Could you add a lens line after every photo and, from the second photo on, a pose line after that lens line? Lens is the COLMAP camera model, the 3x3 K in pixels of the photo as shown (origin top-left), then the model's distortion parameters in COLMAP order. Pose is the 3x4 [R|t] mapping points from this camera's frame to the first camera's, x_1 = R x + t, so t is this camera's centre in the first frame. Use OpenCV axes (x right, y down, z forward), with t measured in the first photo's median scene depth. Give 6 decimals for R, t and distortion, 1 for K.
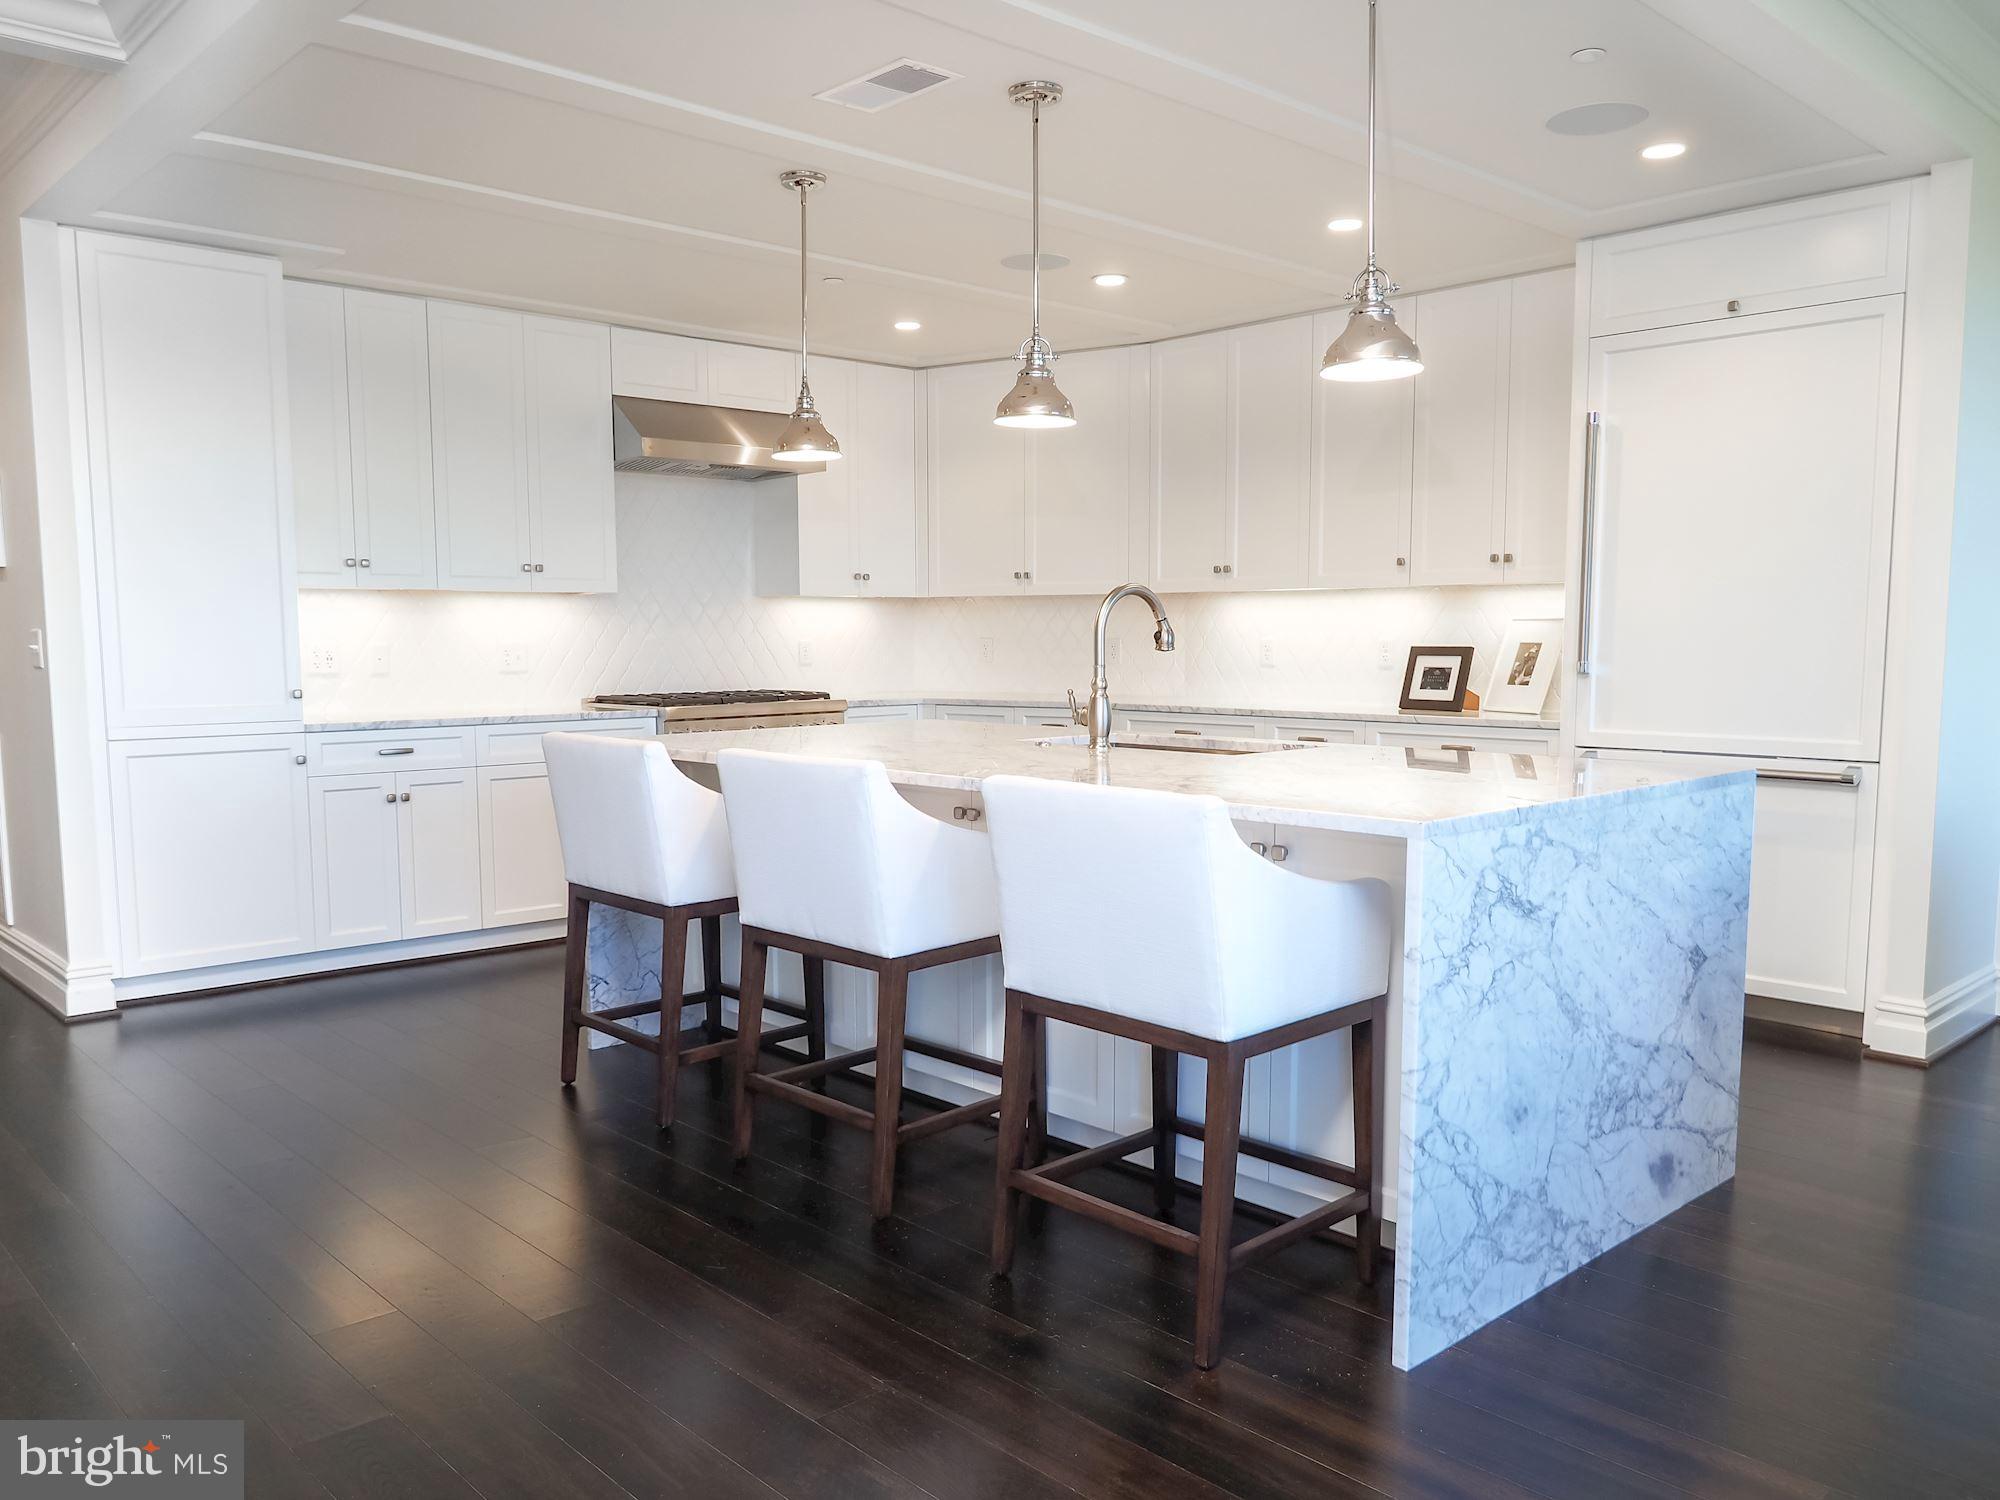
lens RADIAL K [[1526.1, 0, 993.5], [0, 1526.1, 769.1], [0, 0, 1]] dist [0.011695, 0.000416]
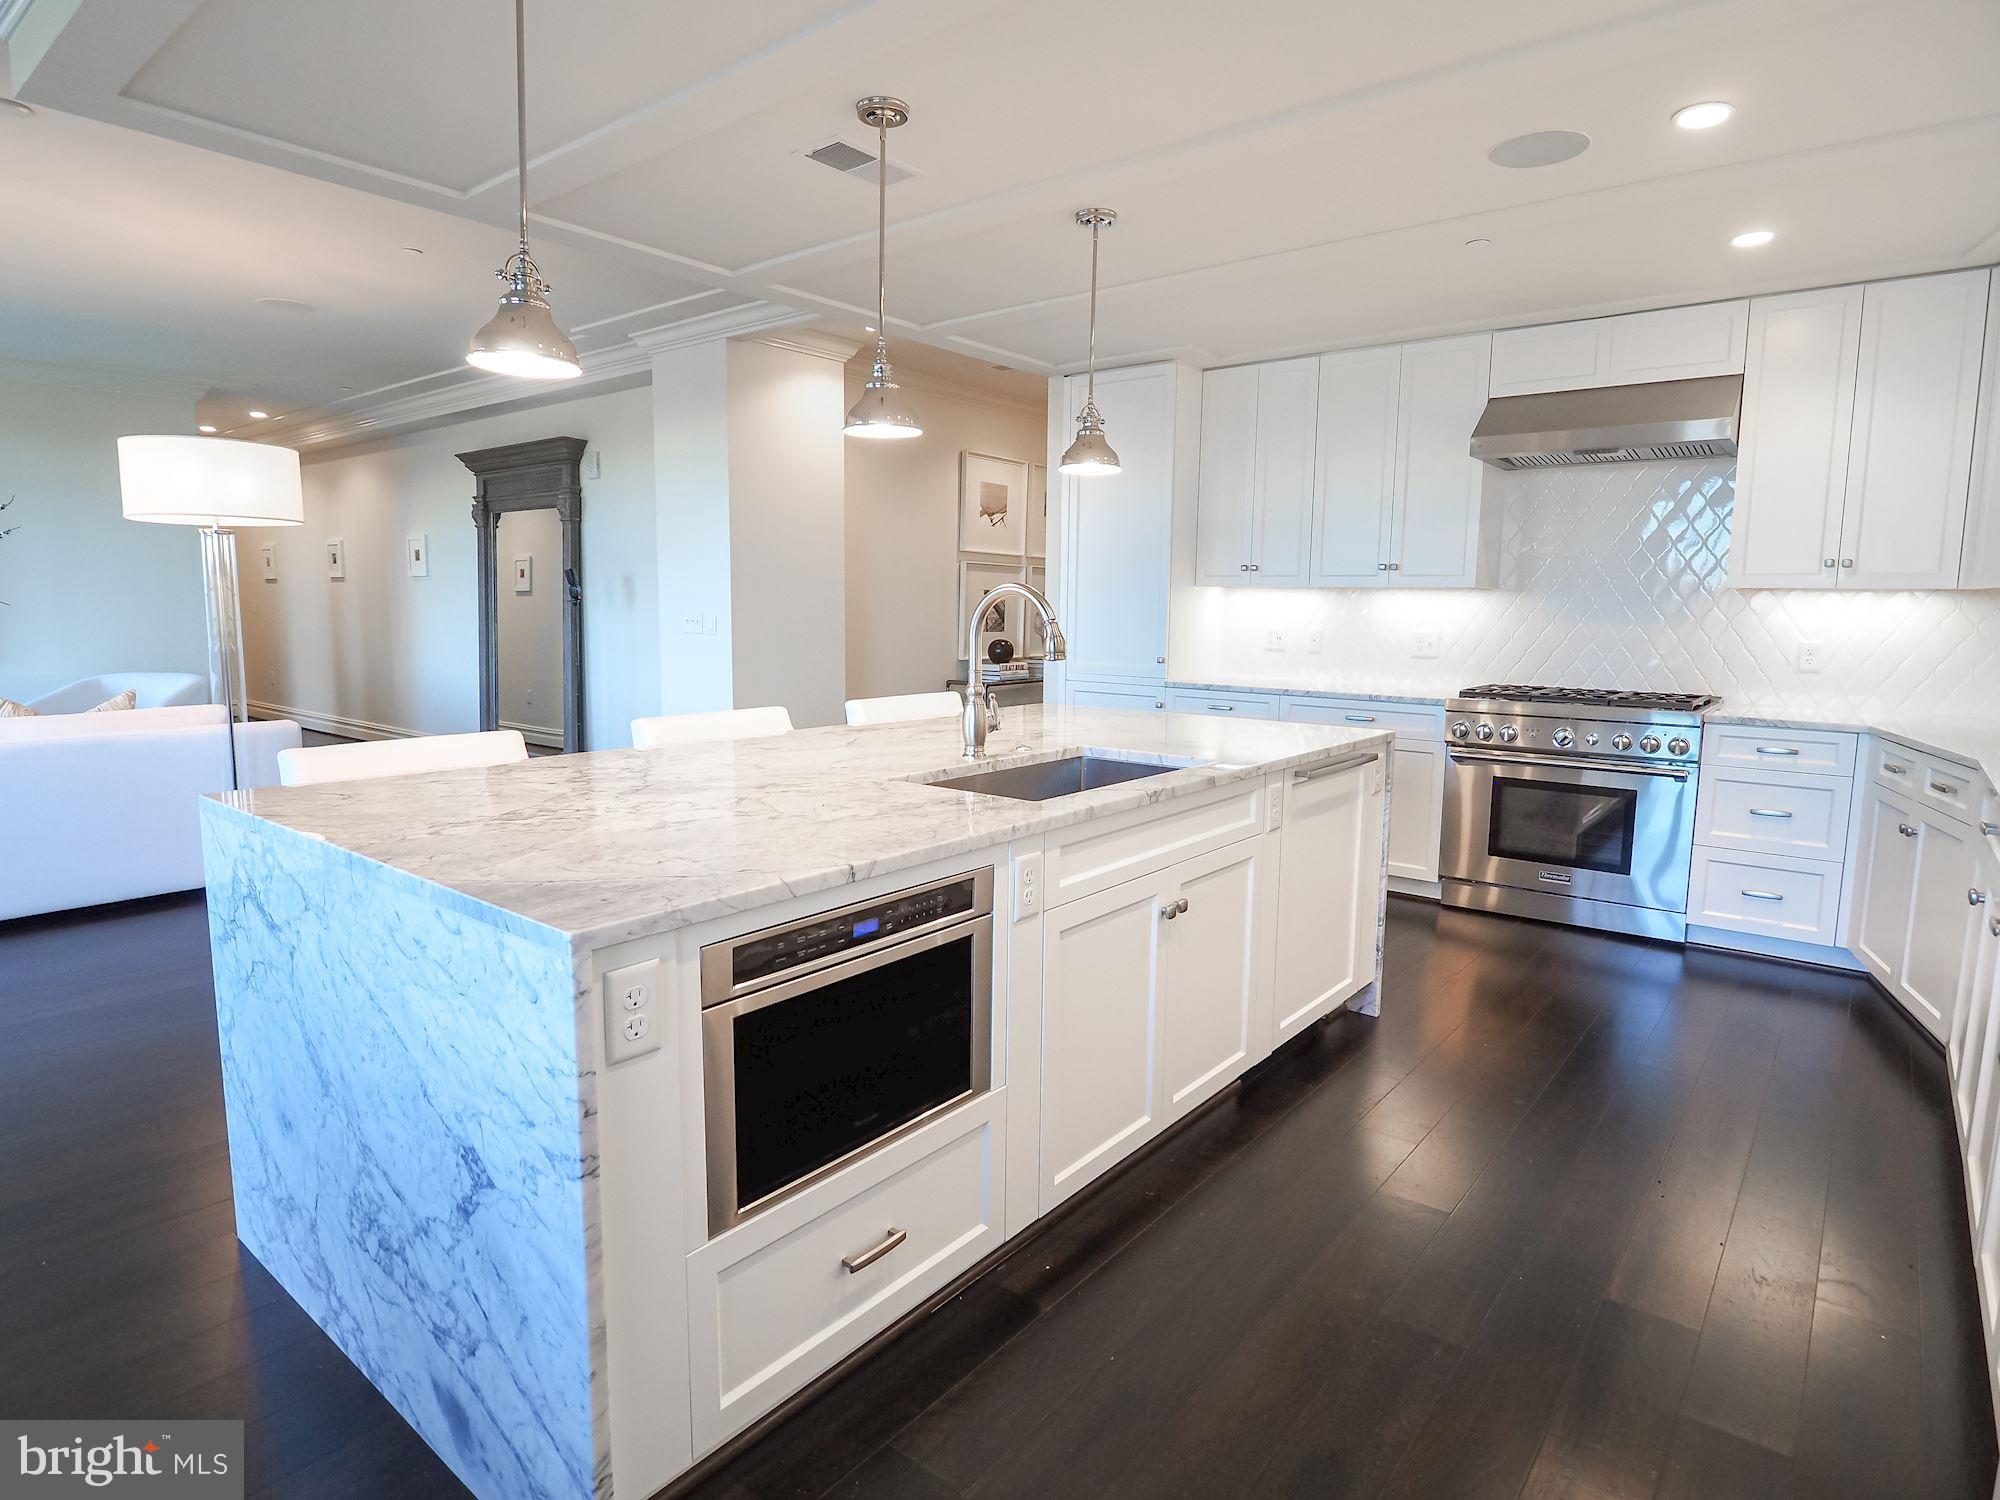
lens RADIAL K [[1094.8, 0, 986.4], [0, 1094.8, 743.9], [0, 0, 1]] dist [-0.027554, -0.000513]
pose [[0.126972, 0.133805, -0.982840, 0.496900], [-0.100608, 0.987487, 0.121441, -0.070289], [0.986791, 0.083462, 0.138845, 0.606865]]
